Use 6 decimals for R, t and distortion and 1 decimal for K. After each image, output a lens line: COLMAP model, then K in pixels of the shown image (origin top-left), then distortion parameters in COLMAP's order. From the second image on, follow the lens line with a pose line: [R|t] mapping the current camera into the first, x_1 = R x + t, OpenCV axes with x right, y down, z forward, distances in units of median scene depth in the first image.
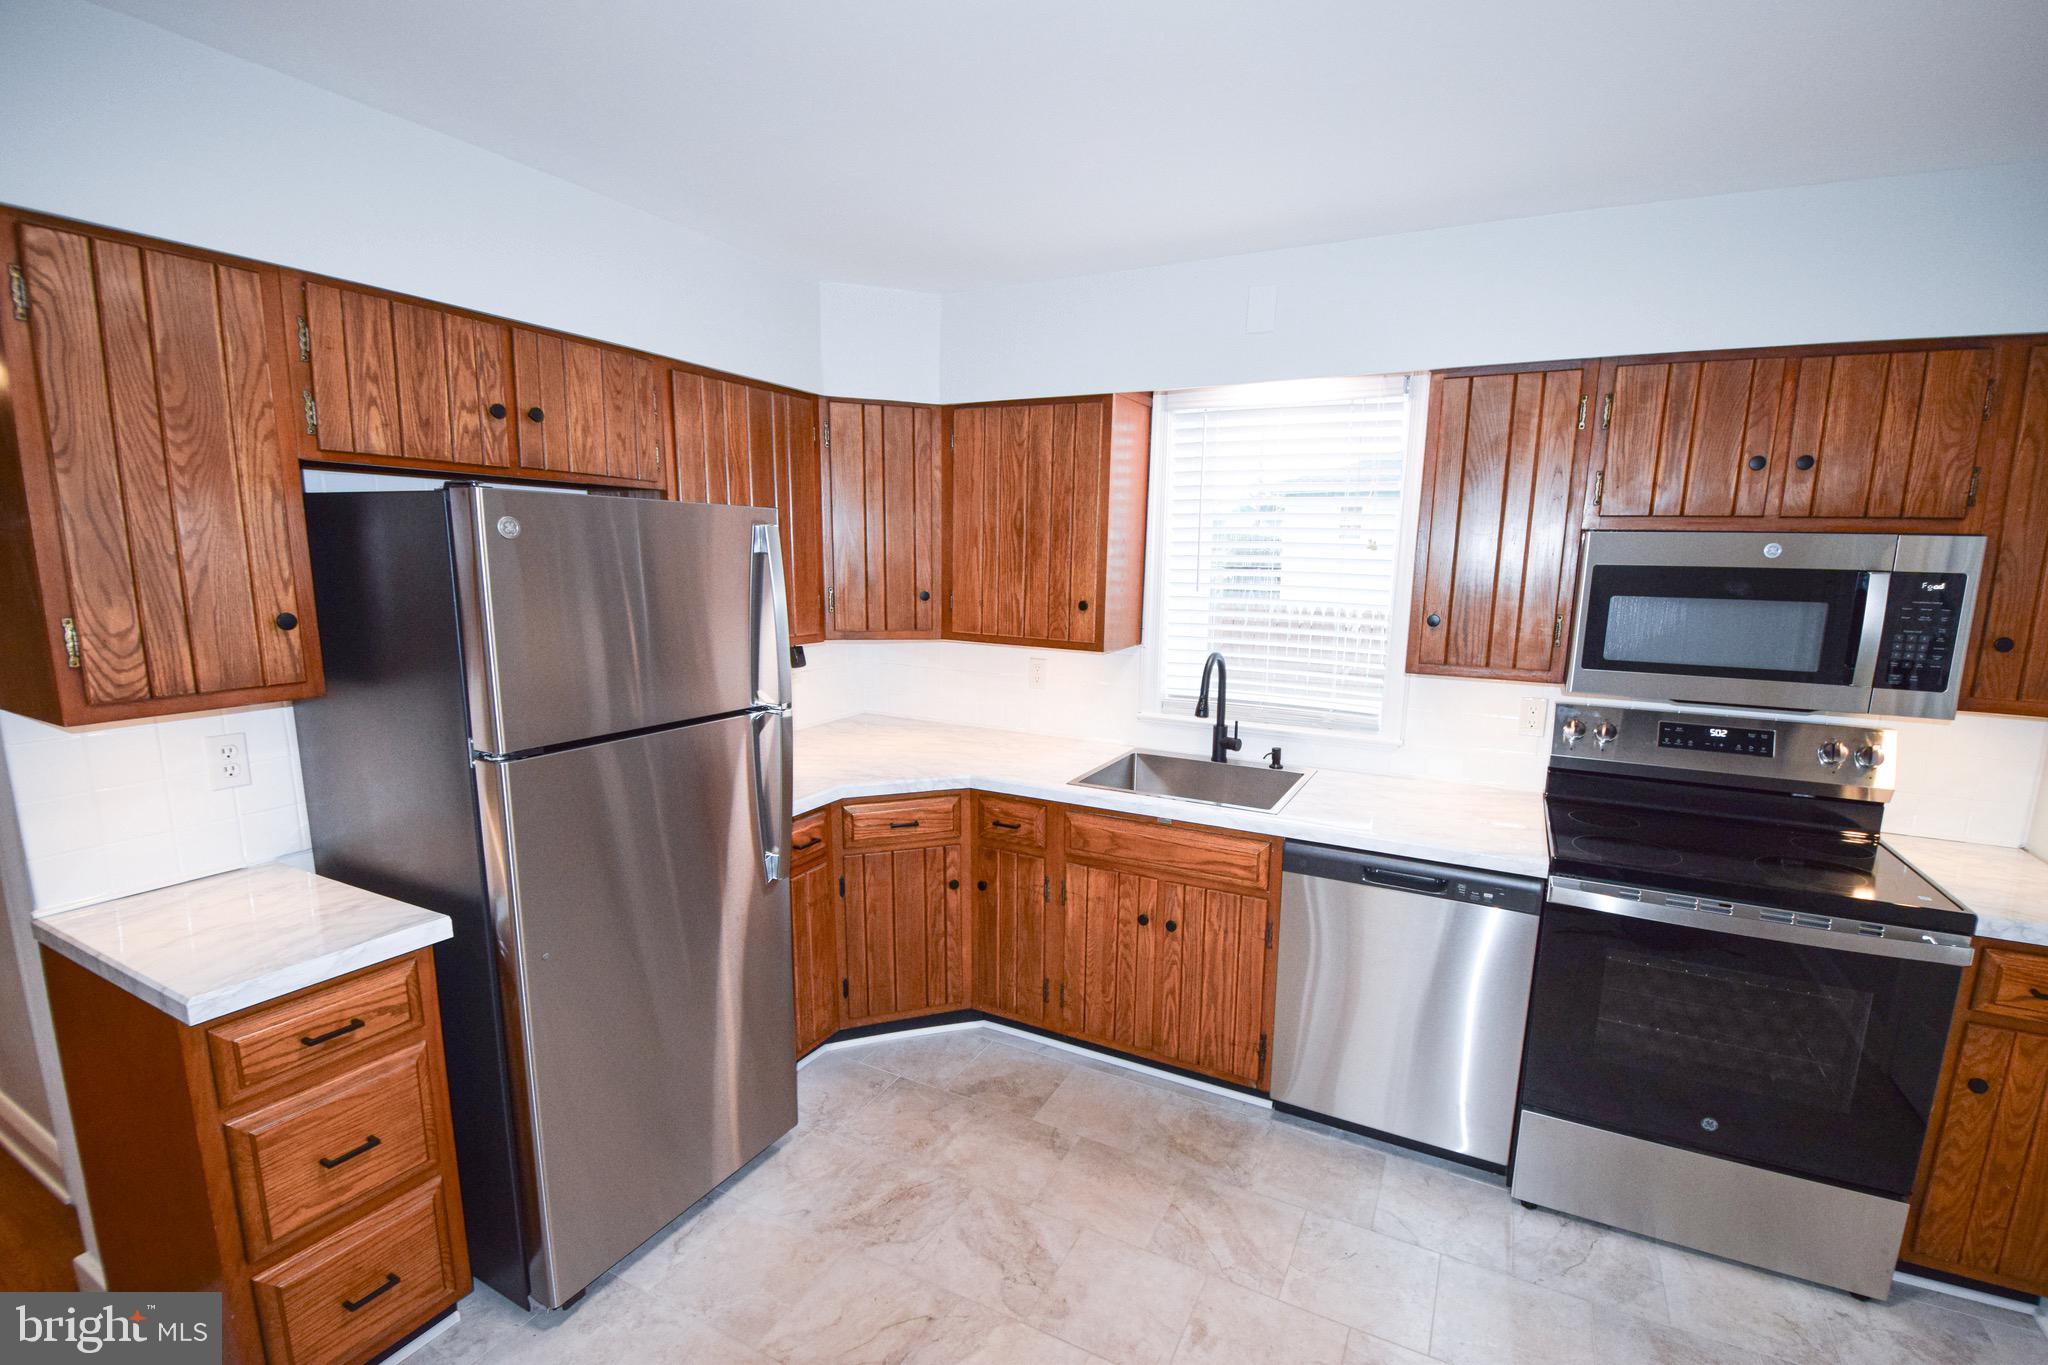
lens RADIAL K [[907.2, 0, 1055.3], [0, 907.2, 718.6], [0, 0, 1]] dist [0.024645, -0.027078]
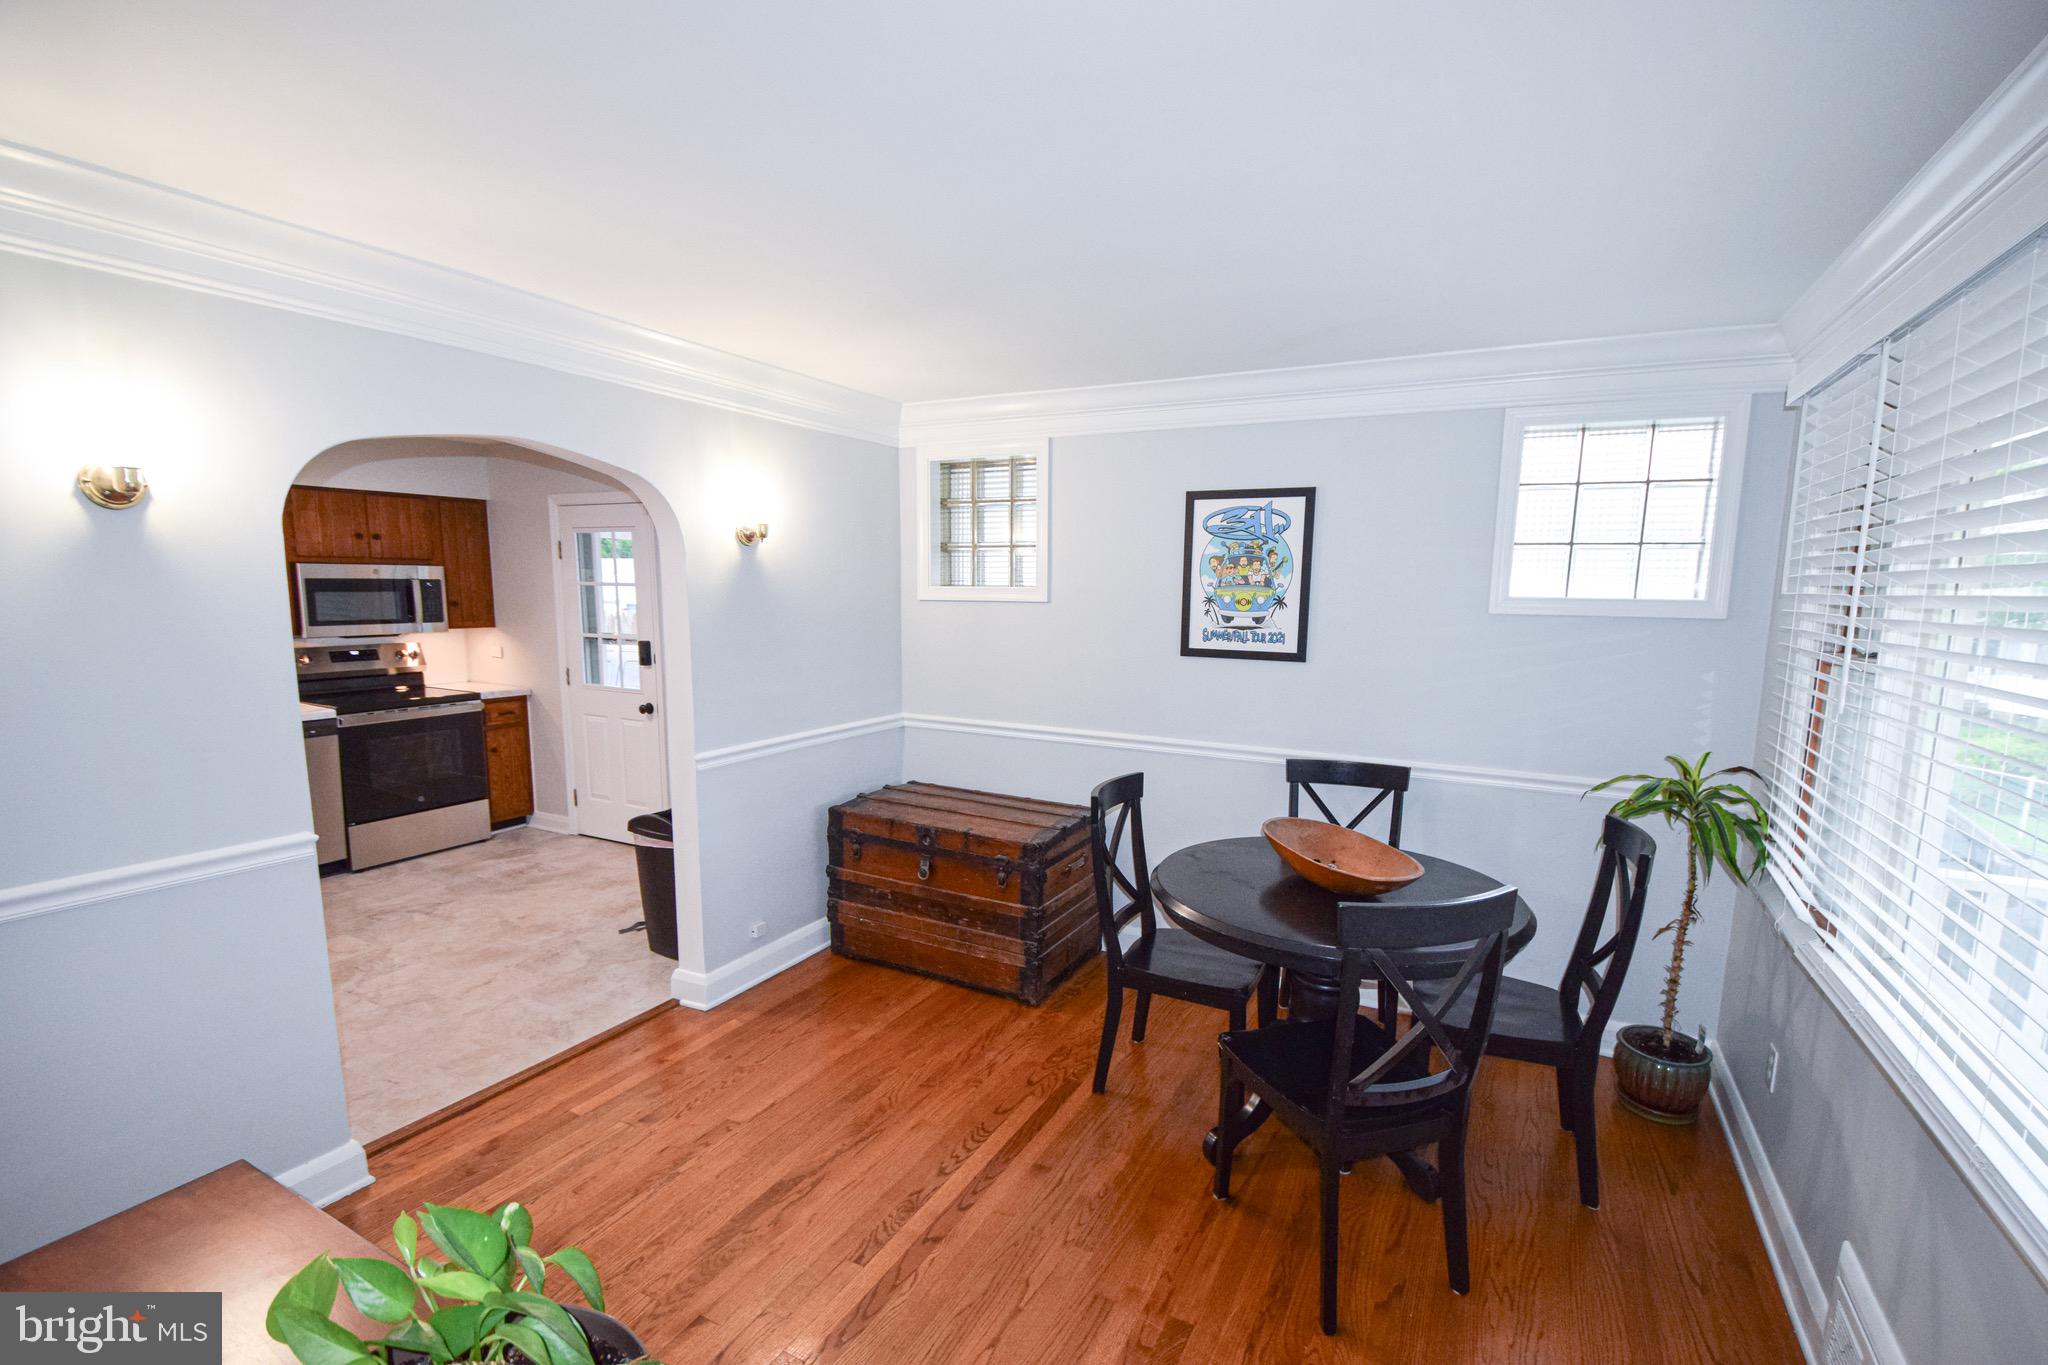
lens RADIAL K [[907.2, 0, 1055.3], [0, 907.2, 718.6], [0, 0, 1]] dist [0.024645, -0.027078]
pose [[0.002320, -0.164591, 0.986359, -1.451444], [0.164076, 0.973057, 0.161985, 0.090145], [-0.986445, 0.161462, 0.029263, -0.706877]]
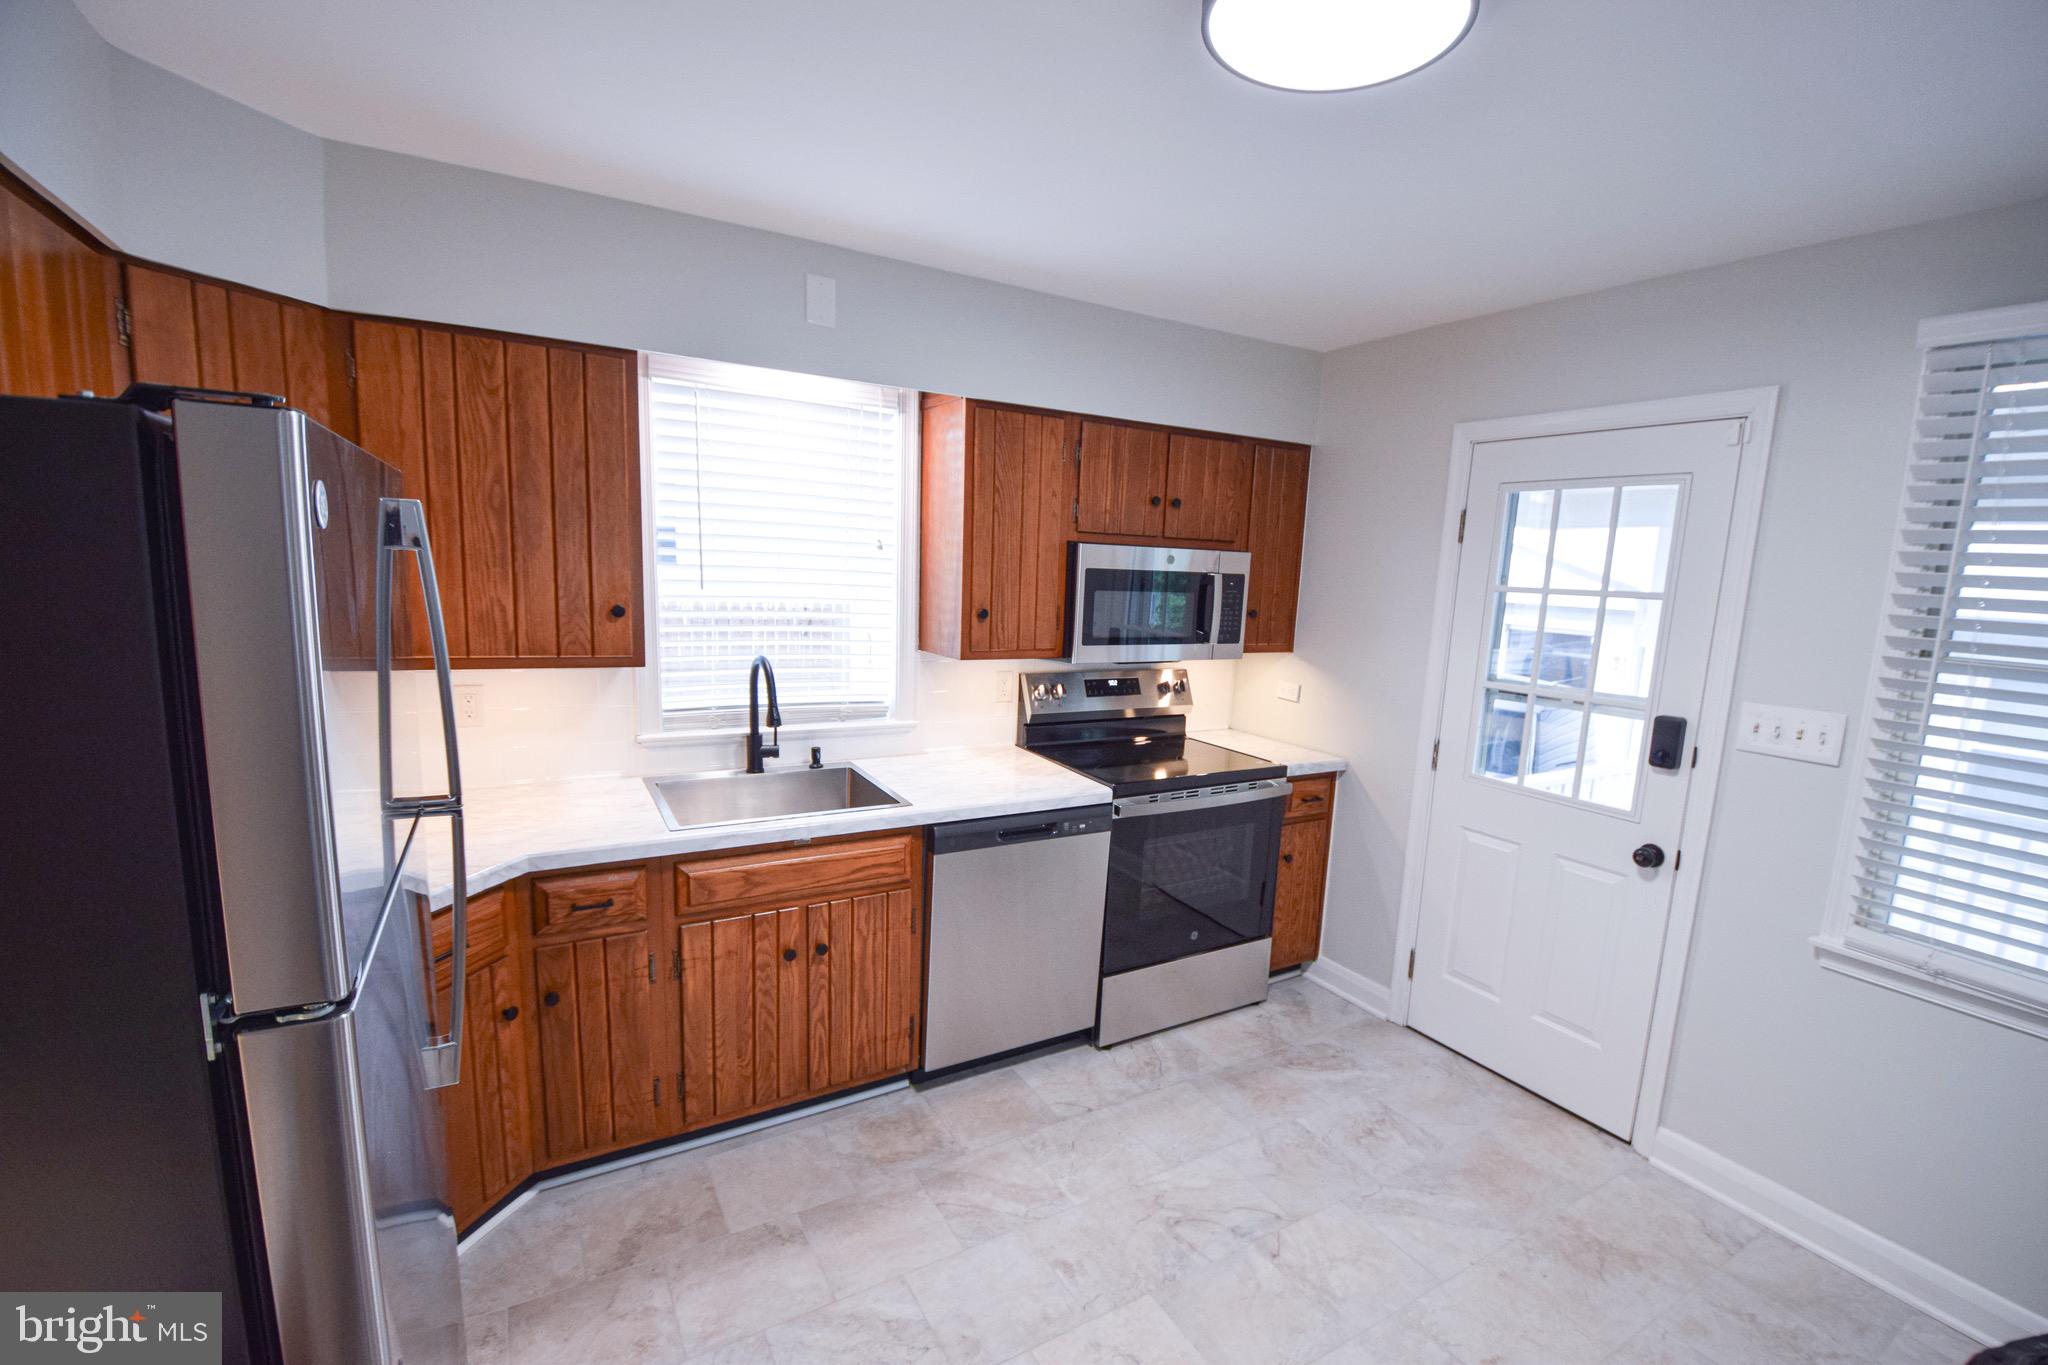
lens RADIAL K [[907.2, 0, 1055.3], [0, 907.2, 718.6], [0, 0, 1]] dist [0.024645, -0.027078]
pose [[0.527928, -0.139783, 0.837707, -0.529509], [0.120377, 0.988720, 0.089119, -0.066188], [-0.840715, 0.053792, 0.538799, 0.294373]]
